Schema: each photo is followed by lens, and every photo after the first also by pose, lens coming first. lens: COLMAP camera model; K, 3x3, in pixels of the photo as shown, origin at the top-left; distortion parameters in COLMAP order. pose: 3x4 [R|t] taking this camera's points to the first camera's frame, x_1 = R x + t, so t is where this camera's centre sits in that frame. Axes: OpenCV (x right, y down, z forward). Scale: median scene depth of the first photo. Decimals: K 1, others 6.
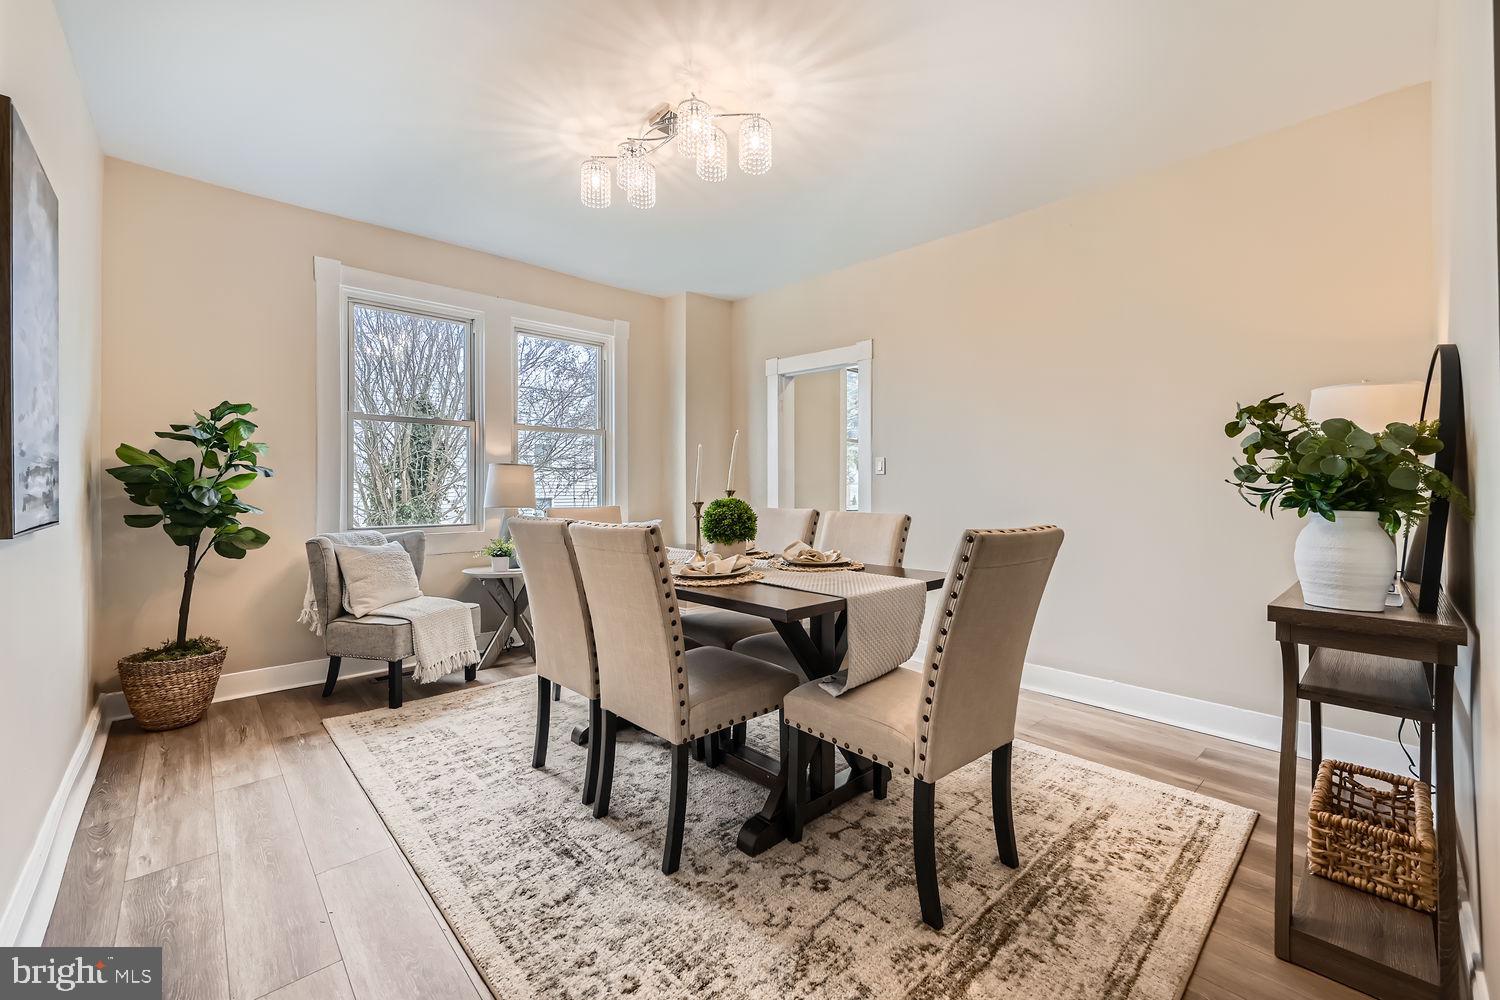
lens RADIAL K [[600.0, 0, 745.4], [0, 600.0, 498.7], [0, 0, 1]] dist [-0.000837, 0.000854]
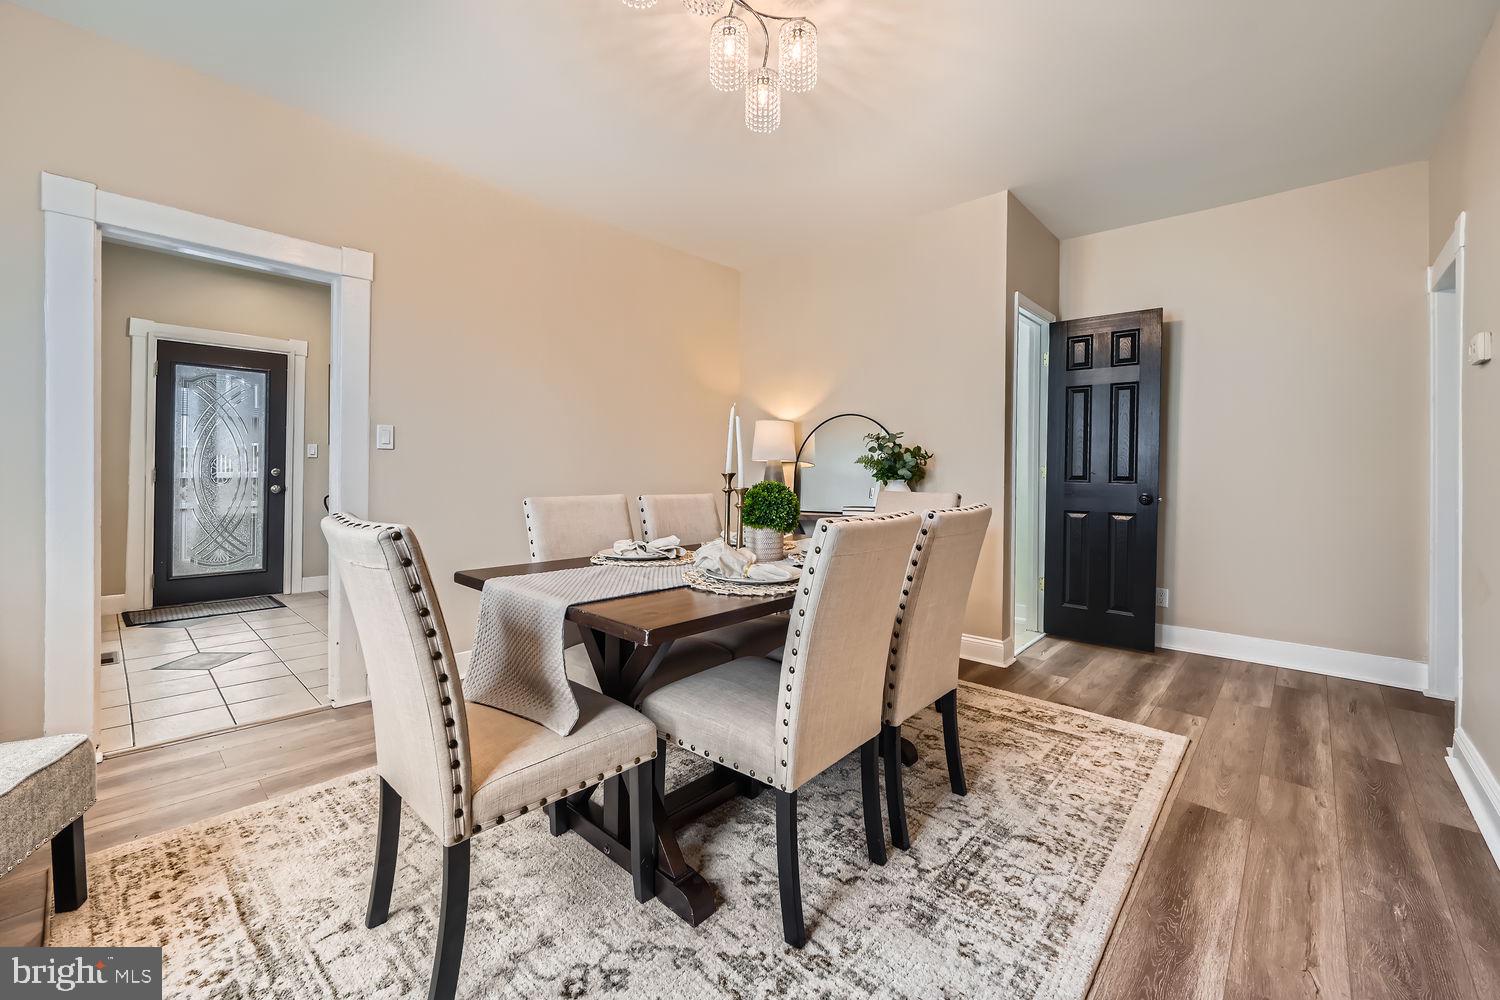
lens RADIAL K [[600.0, 0, 725.4], [0, 600.0, 472.5], [0, 0, 1]] dist [-0.000837, 0.000854]
pose [[-0.053420, -0.016004, 0.998444, -1.379183], [0.001165, 0.999870, 0.016089, -0.061584], [-0.998571, 0.002022, -0.053394, 1.614408]]
